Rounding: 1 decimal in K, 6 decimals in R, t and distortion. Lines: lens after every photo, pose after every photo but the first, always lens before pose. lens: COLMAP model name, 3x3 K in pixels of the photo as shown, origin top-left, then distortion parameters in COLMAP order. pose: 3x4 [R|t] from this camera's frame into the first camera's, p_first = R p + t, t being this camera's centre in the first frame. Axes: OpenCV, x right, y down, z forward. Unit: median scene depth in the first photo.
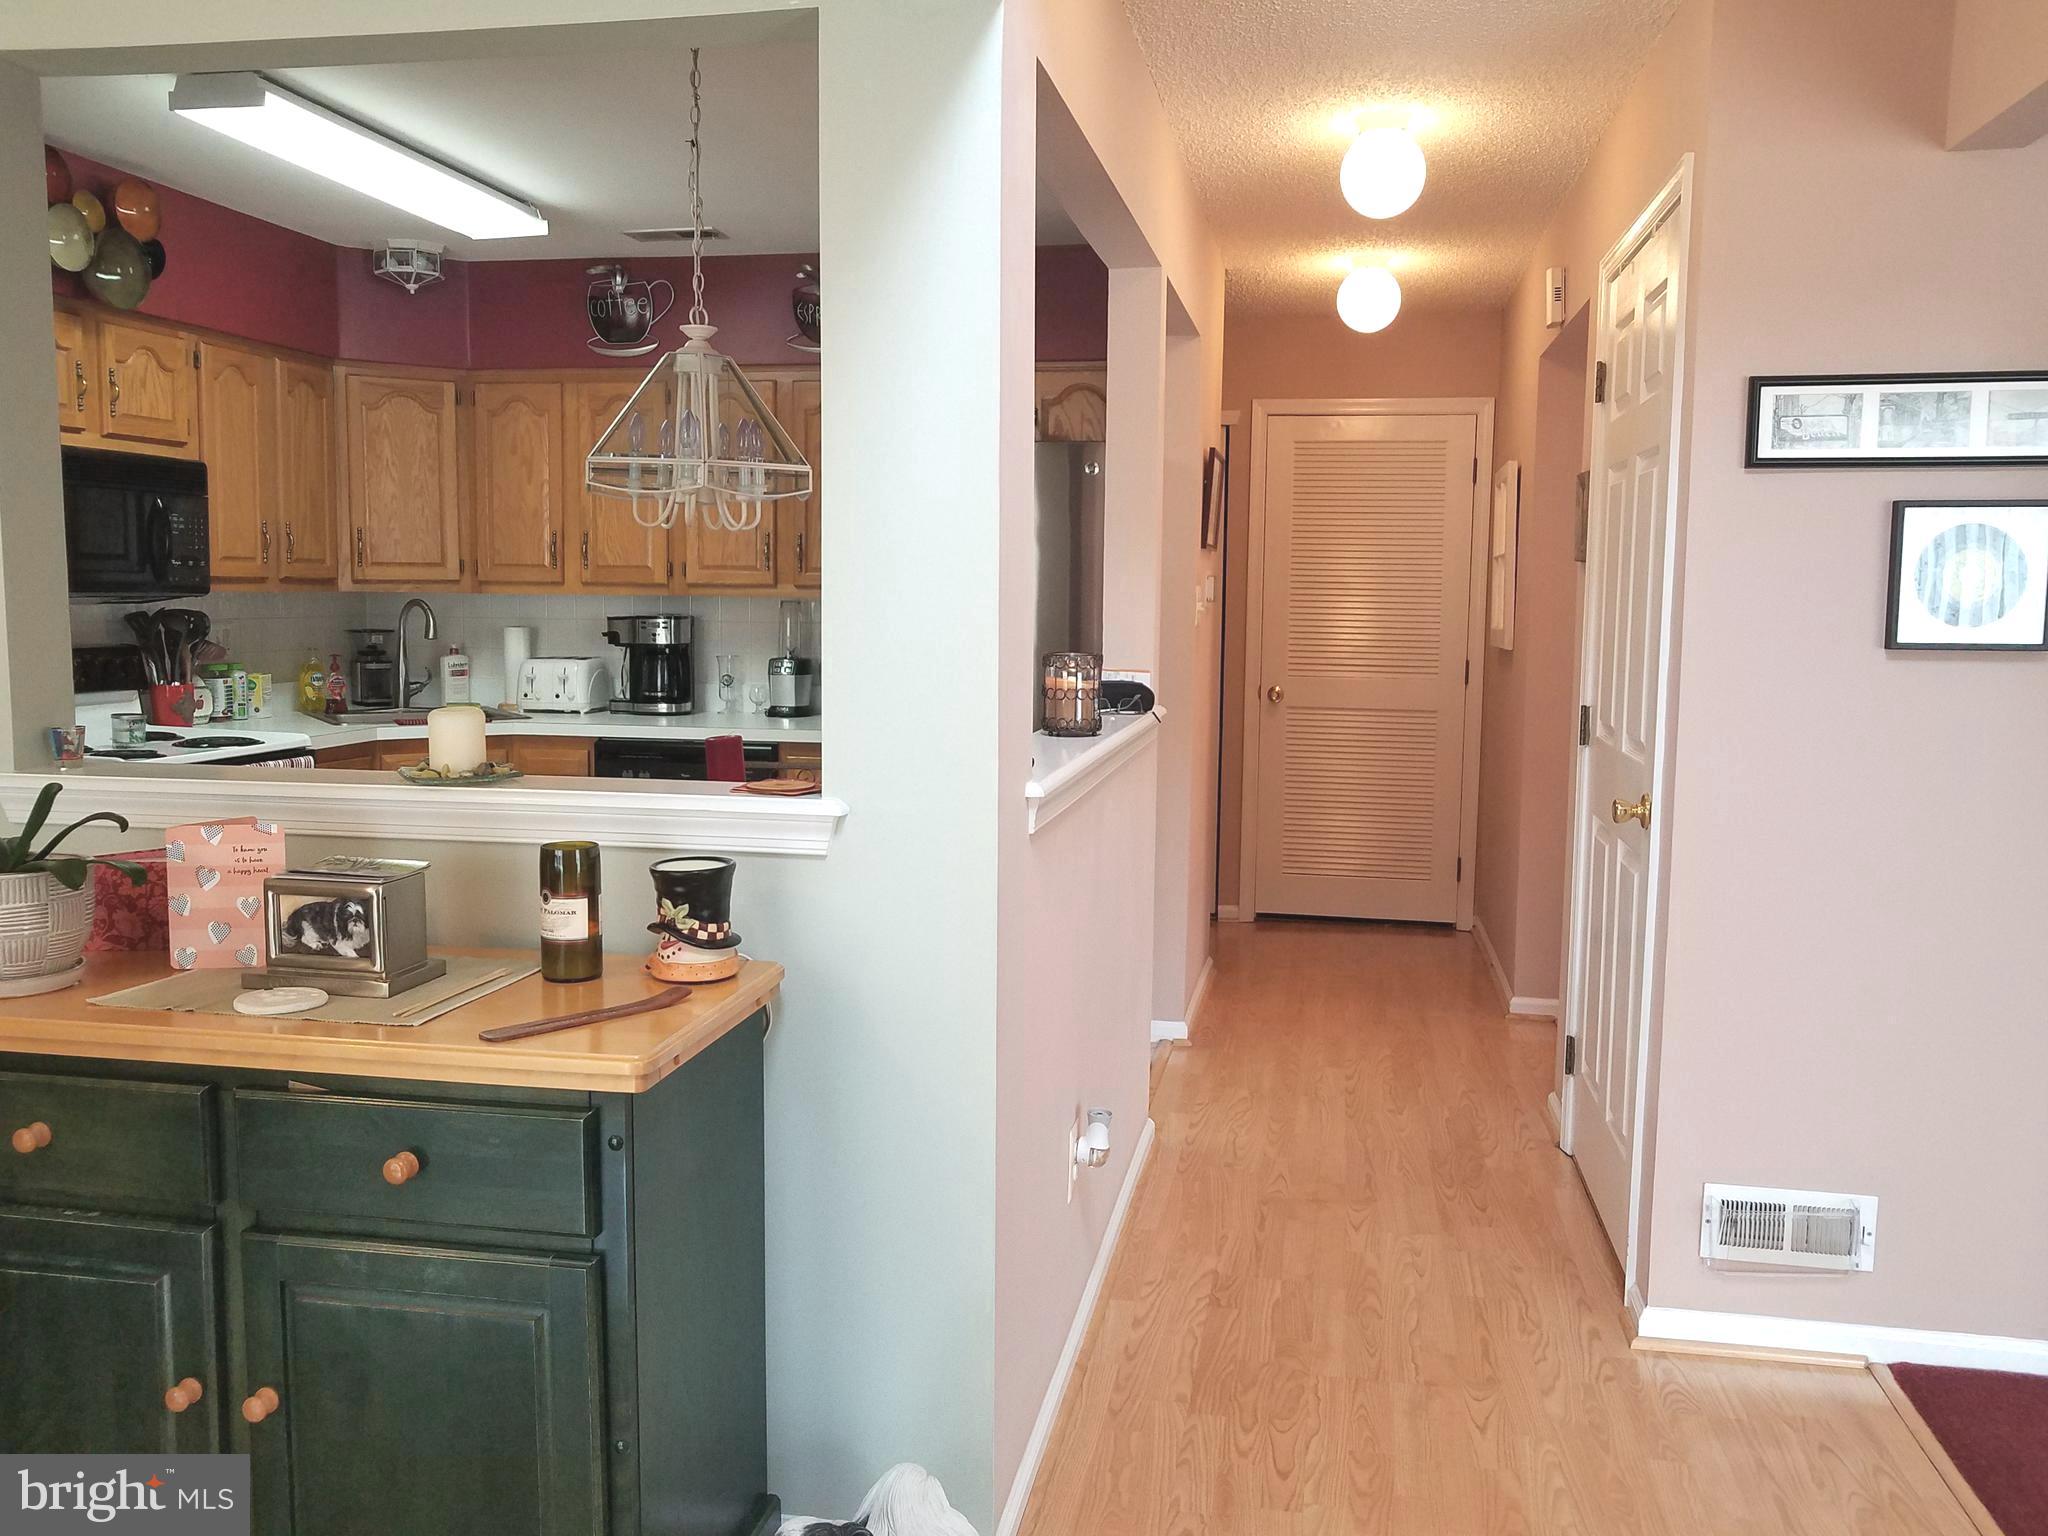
lens RADIAL K [[1593.6, 0, 1012.8], [0, 1593.6, 744.2], [0, 0, 1]] dist [-0.002271, 0.001297]
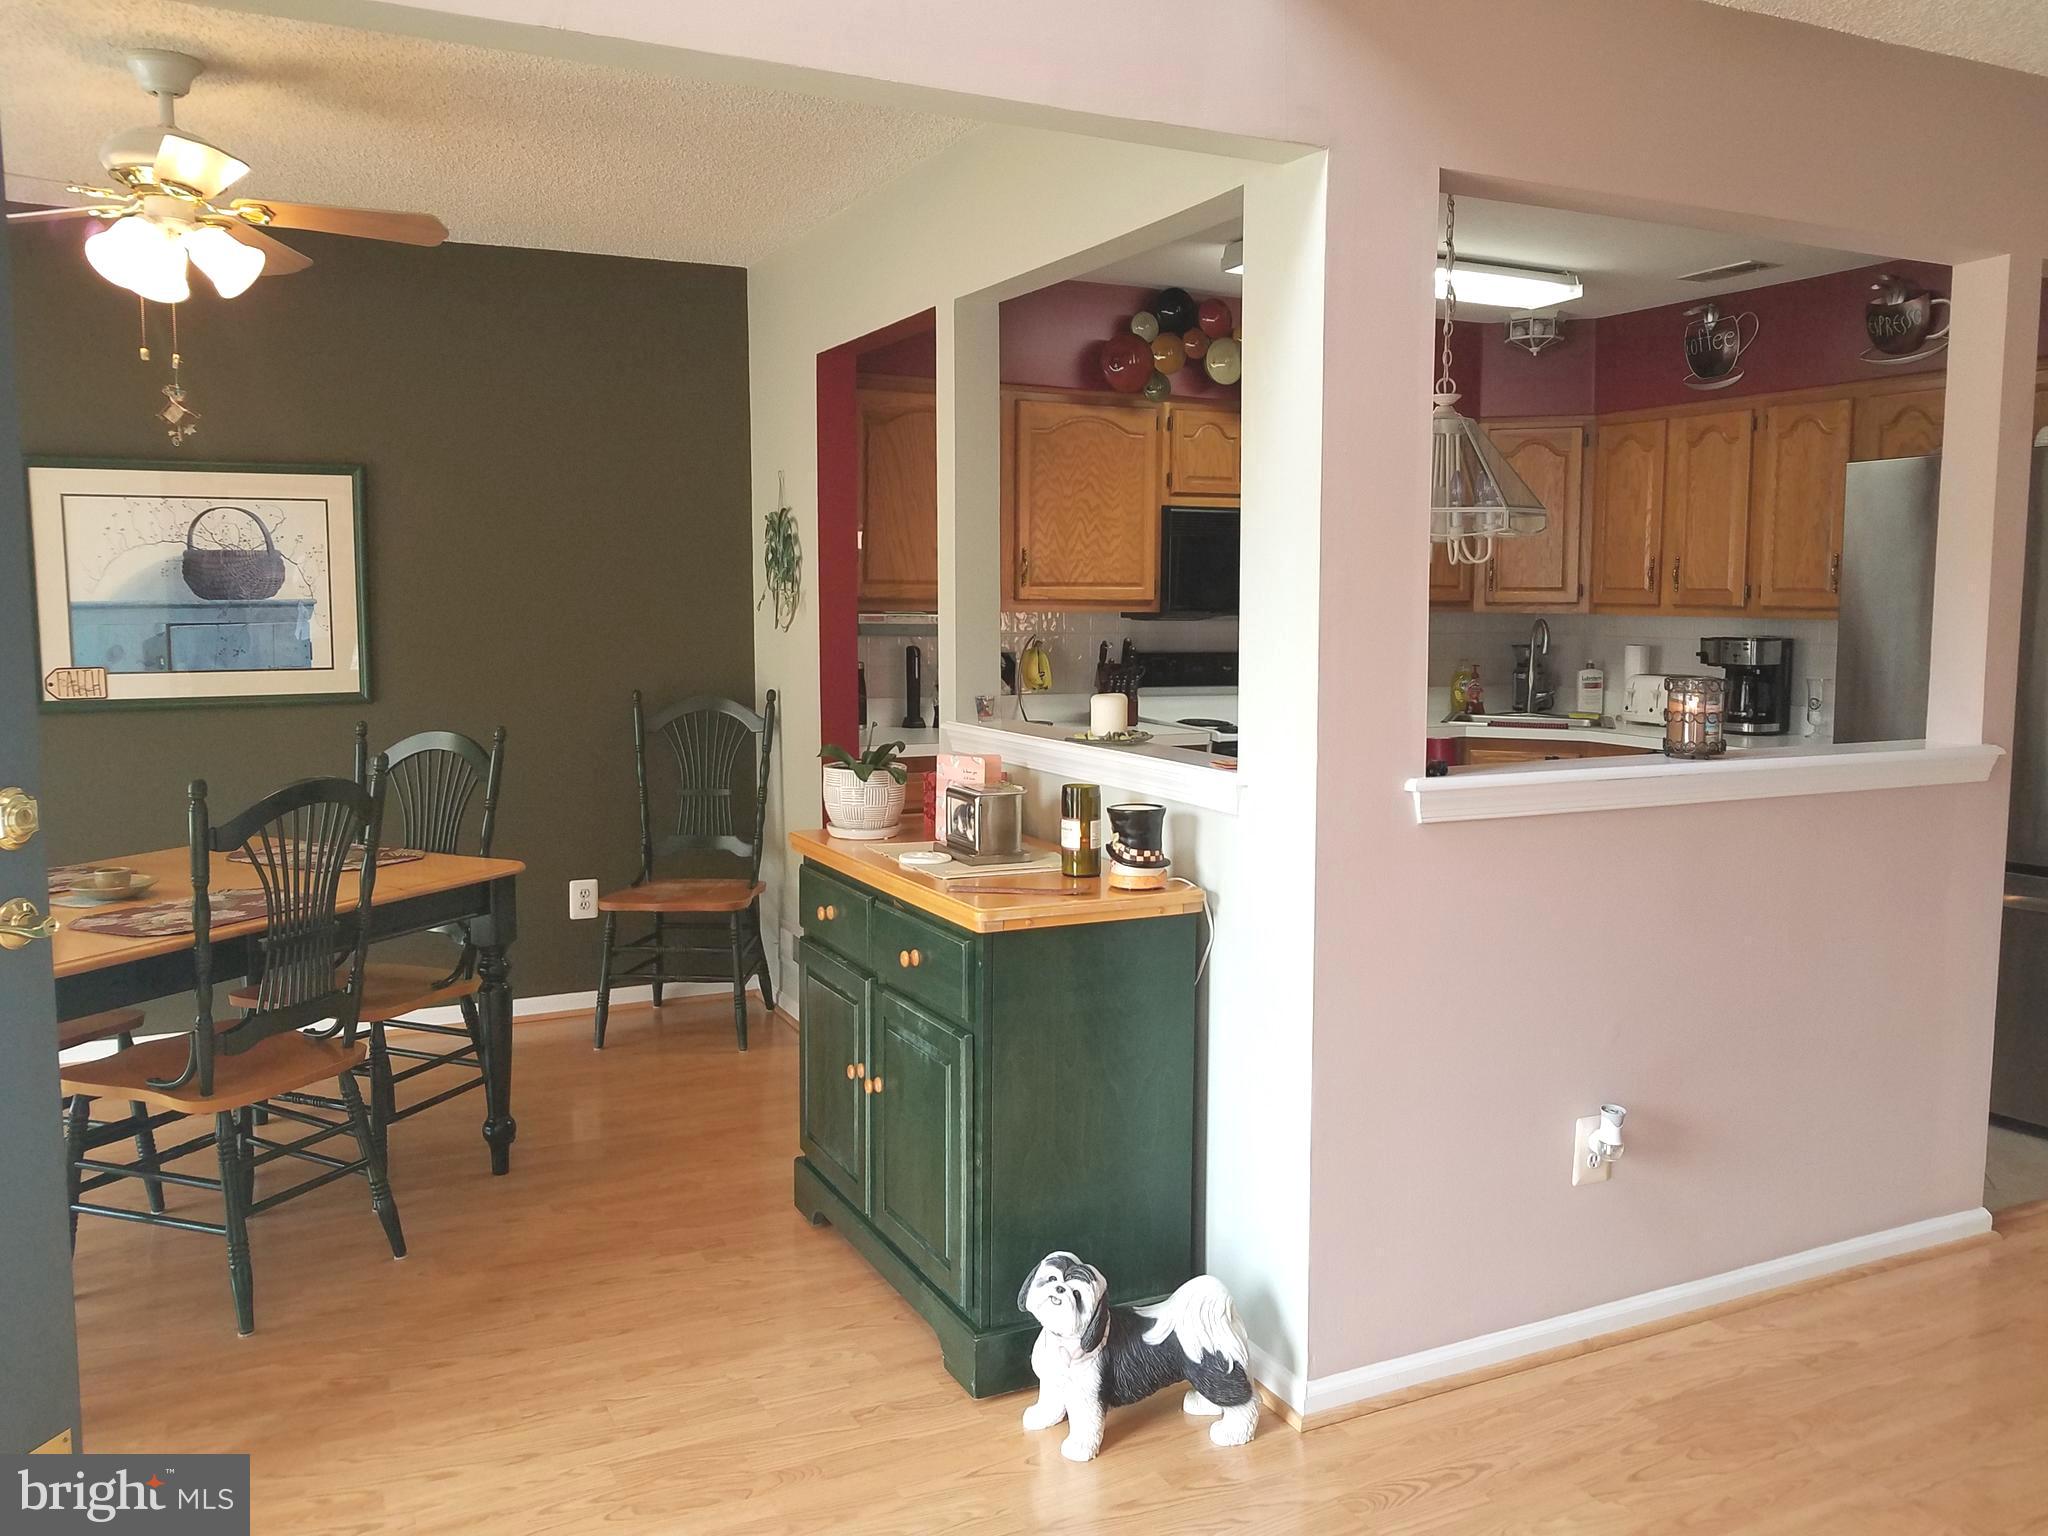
lens RADIAL K [[1593.6, 0, 1045.4], [0, 1593.6, 737.5], [0, 0, 1]] dist [-0.002271, 0.001297]
pose [[0.611362, 0.066338, -0.788565, 0.386802], [-0.078093, 0.996674, 0.023301, -0.006269], [0.787488, 0.047336, 0.614509, 0.025485]]
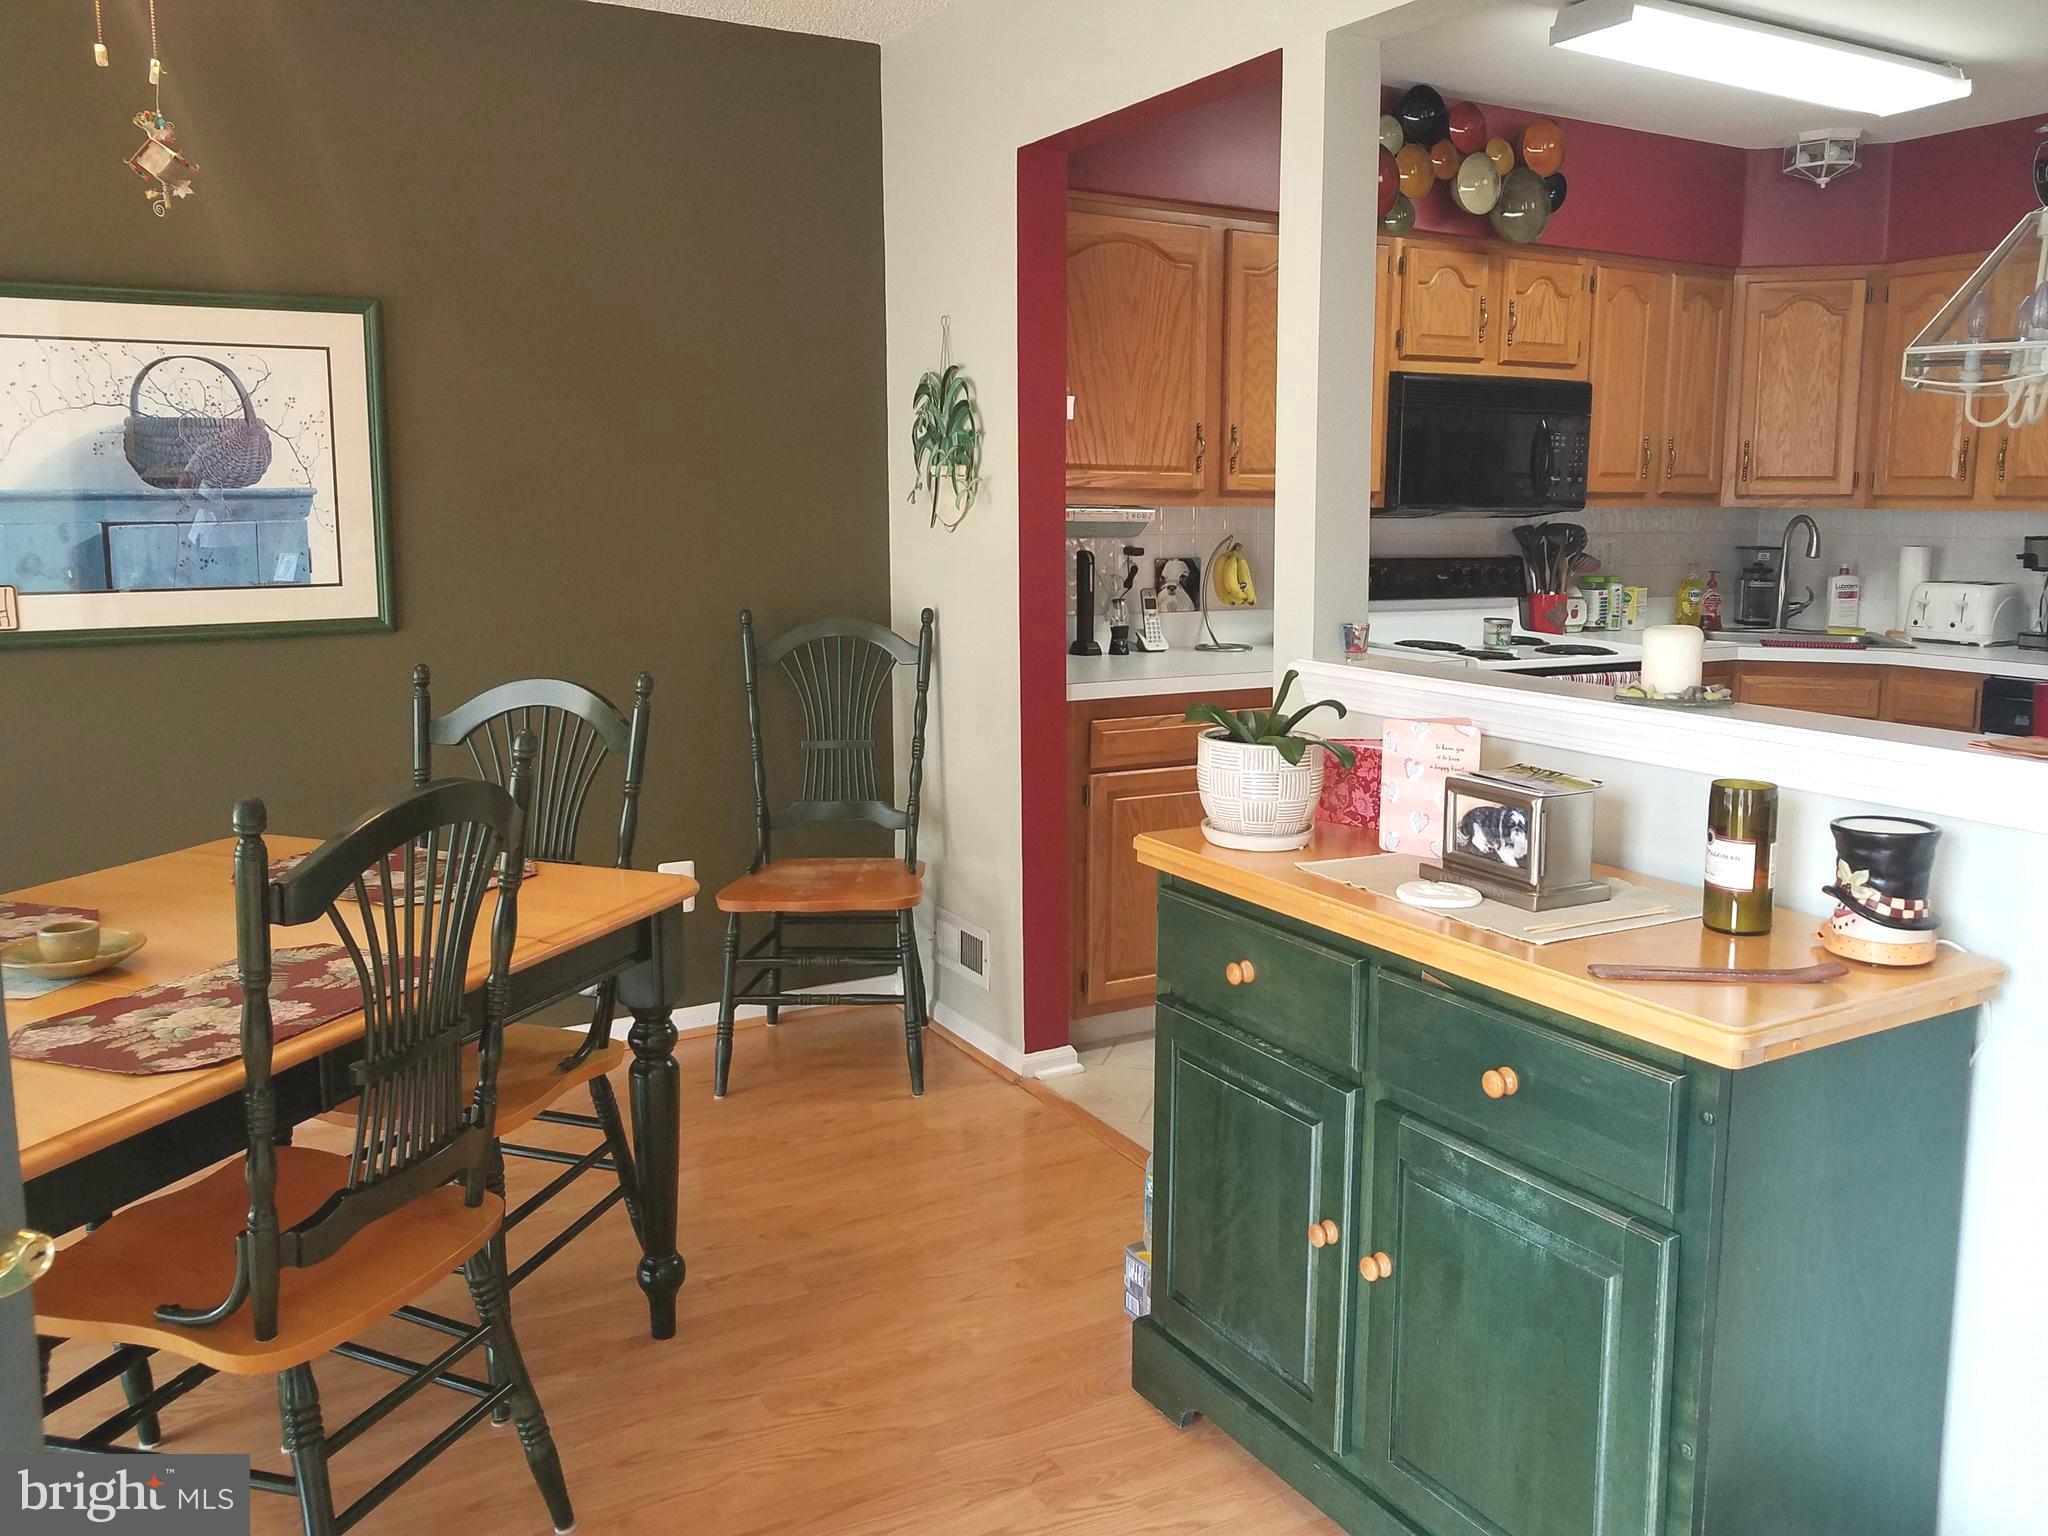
lens RADIAL K [[1593.6, 0, 1057.6], [0, 1593.6, 707.2], [0, 0, 1]] dist [-0.002271, 0.001297]
pose [[0.662968, 0.092444, -0.742918, 0.056776], [-0.072017, 0.995620, 0.059622, -0.002250], [0.745176, 0.013975, 0.666722, 0.049109]]
